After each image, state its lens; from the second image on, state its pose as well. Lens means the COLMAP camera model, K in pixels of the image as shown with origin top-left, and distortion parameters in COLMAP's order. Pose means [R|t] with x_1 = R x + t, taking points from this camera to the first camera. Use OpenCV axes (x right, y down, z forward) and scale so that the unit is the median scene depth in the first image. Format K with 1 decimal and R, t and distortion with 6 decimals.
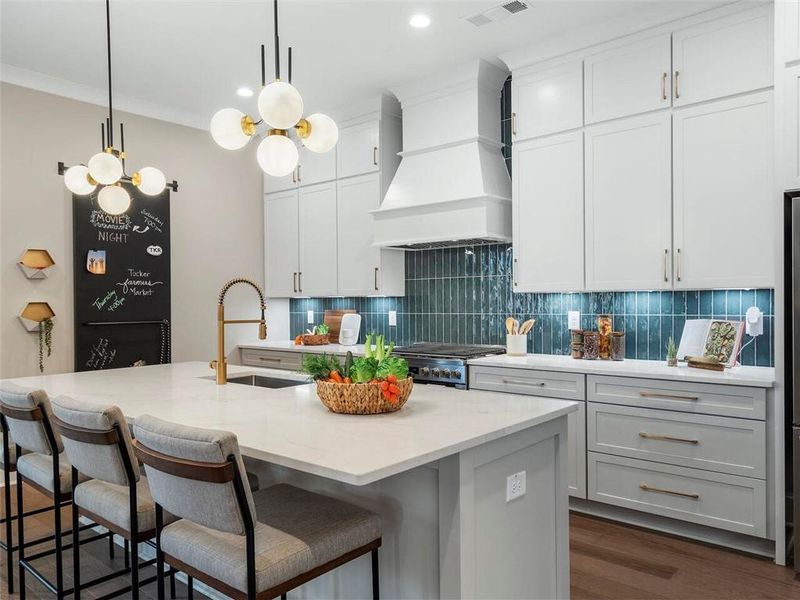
lens RADIAL K [[581.2, 0, 396.9], [0, 581.2, 303.9], [0, 0, 1]] dist [0.003150, -0.001046]
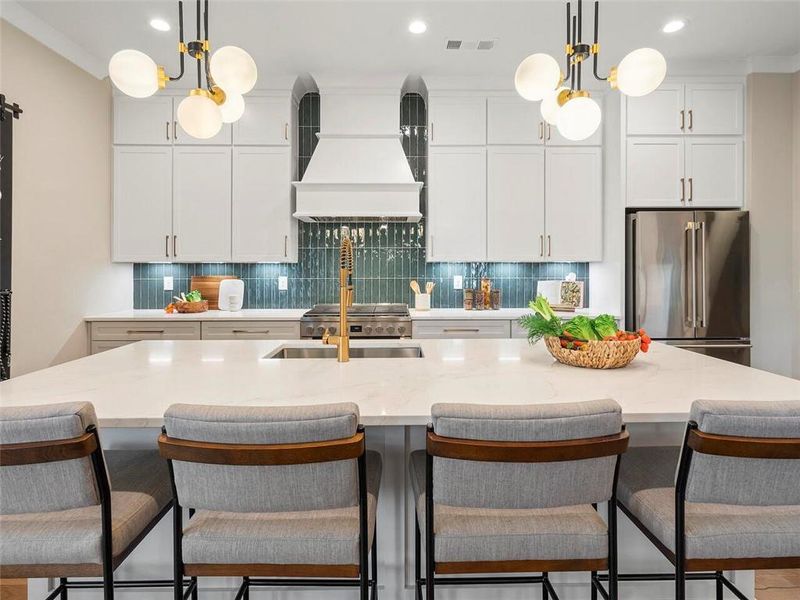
lens RADIAL K [[423.4, 0, 399.9], [0, 423.4, 267.9], [0, 0, 1]] dist [-0.001390, 0.000517]
pose [[0.750519, 0.009004, 0.660788, -0.473566], [-0.003194, 0.999945, -0.009997, 0.004120], [-0.660841, 0.005392, 0.750506, 0.340272]]
